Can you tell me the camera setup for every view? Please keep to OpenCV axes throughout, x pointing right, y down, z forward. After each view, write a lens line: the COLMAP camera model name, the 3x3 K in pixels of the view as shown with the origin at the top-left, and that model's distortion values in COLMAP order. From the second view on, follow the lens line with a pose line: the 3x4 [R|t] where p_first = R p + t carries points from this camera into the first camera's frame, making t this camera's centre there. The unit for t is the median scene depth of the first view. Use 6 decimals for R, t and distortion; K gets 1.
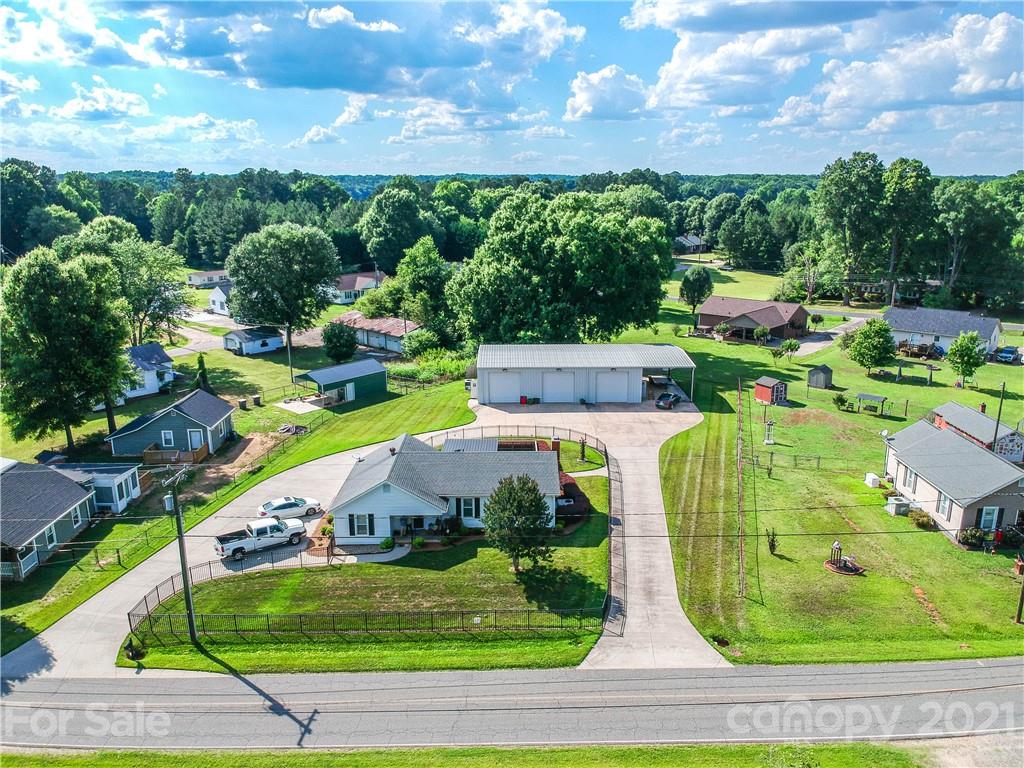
lens RADIAL K [[753.0, 0, 510.5], [0, 753.0, 381.1], [0, 0, 1]] dist [0.057856, -0.113505]
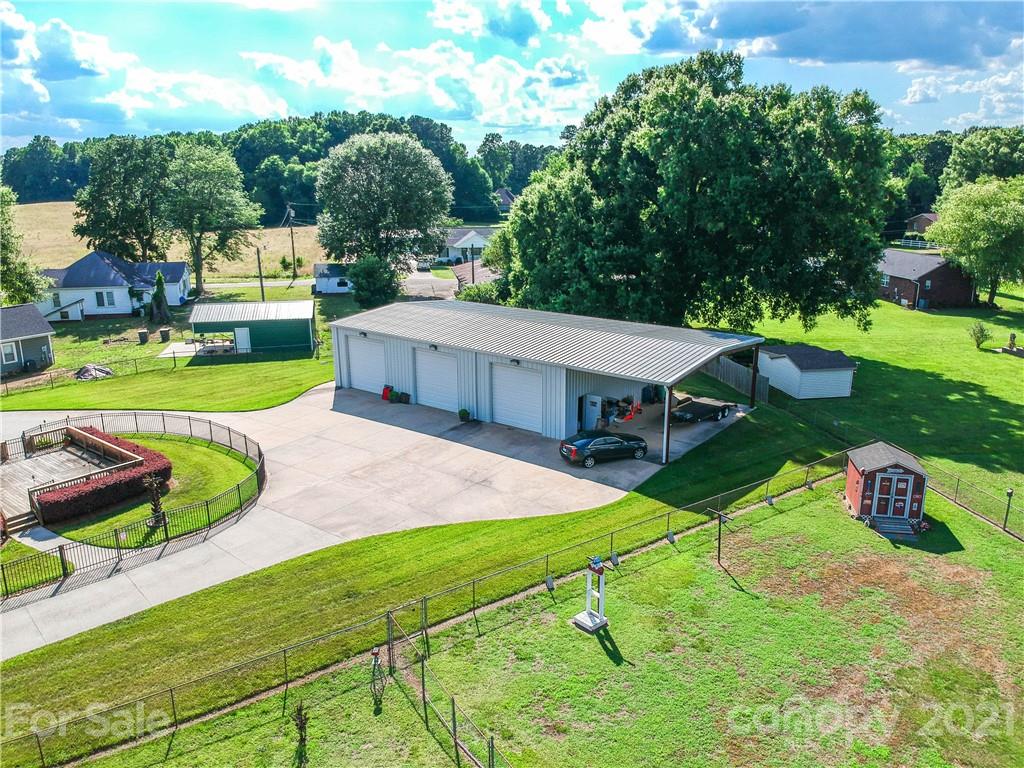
lens RADIAL K [[753.0, 0, 508.4], [0, 753.0, 393.0], [0, 0, 1]] dist [0.057856, -0.113505]
pose [[0.789823, 0.172231, -0.588657, 0.691267], [-0.155434, 0.984639, 0.079538, -0.054542], [0.593313, 0.028676, 0.804461, 0.992280]]
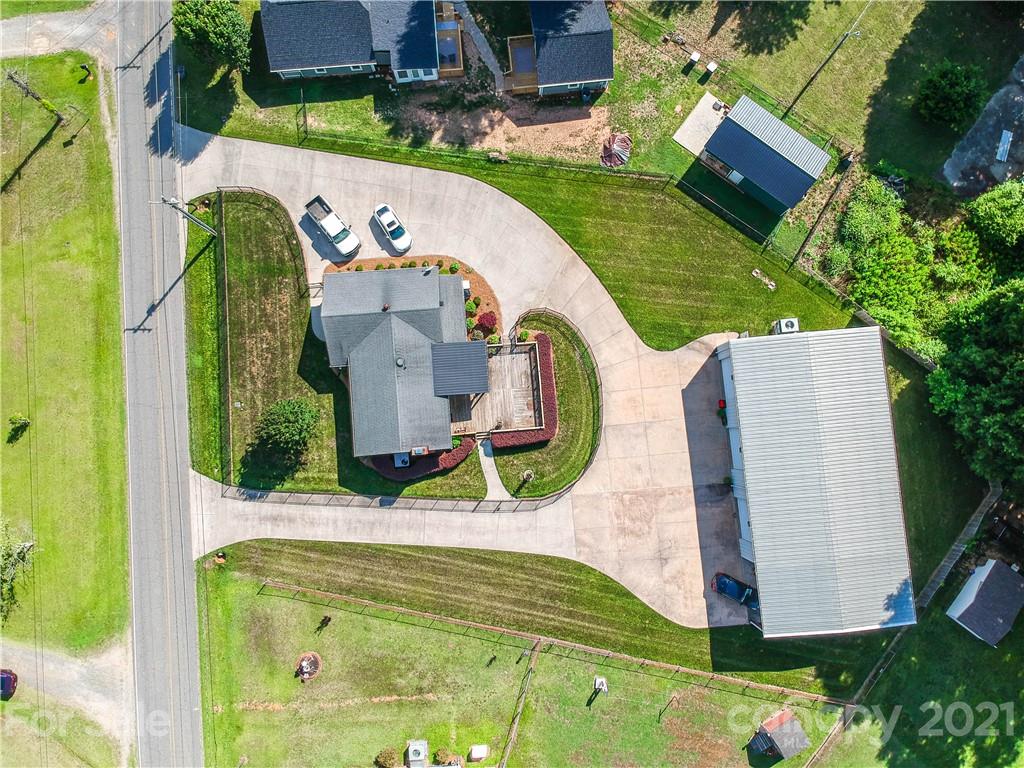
lens RADIAL K [[753.0, 0, 494.9], [0, 753.0, 382.8], [0, 0, 1]] dist [0.057856, -0.113505]
pose [[0.083932, 0.993758, -0.073488, 0.059583], [-0.243815, 0.091987, 0.965450, -1.112662], [0.966183, -0.063115, 0.250013, 0.947397]]
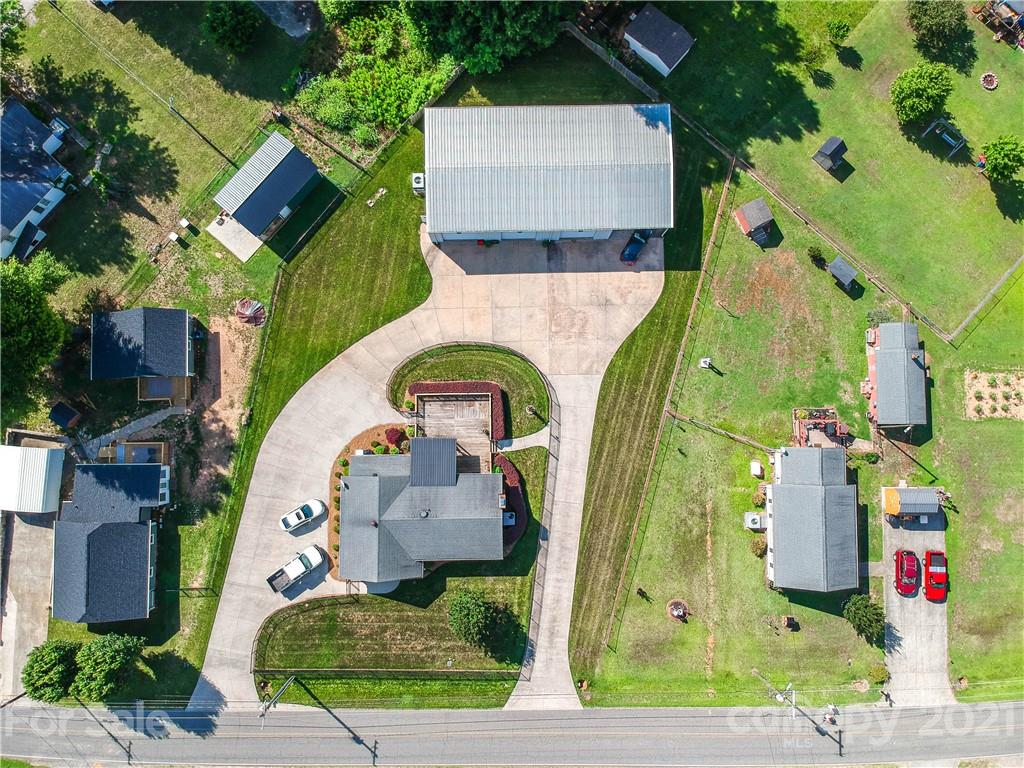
lens RADIAL K [[753.0, 0, 511.9], [0, 753.0, 387.2], [0, 0, 1]] dist [0.057856, -0.113505]
pose [[0.999872, -0.013003, 0.009292, 0.078123], [-0.004633, 0.320648, 0.947187, -1.305382], [-0.015296, -0.947109, 0.320547, 0.877273]]
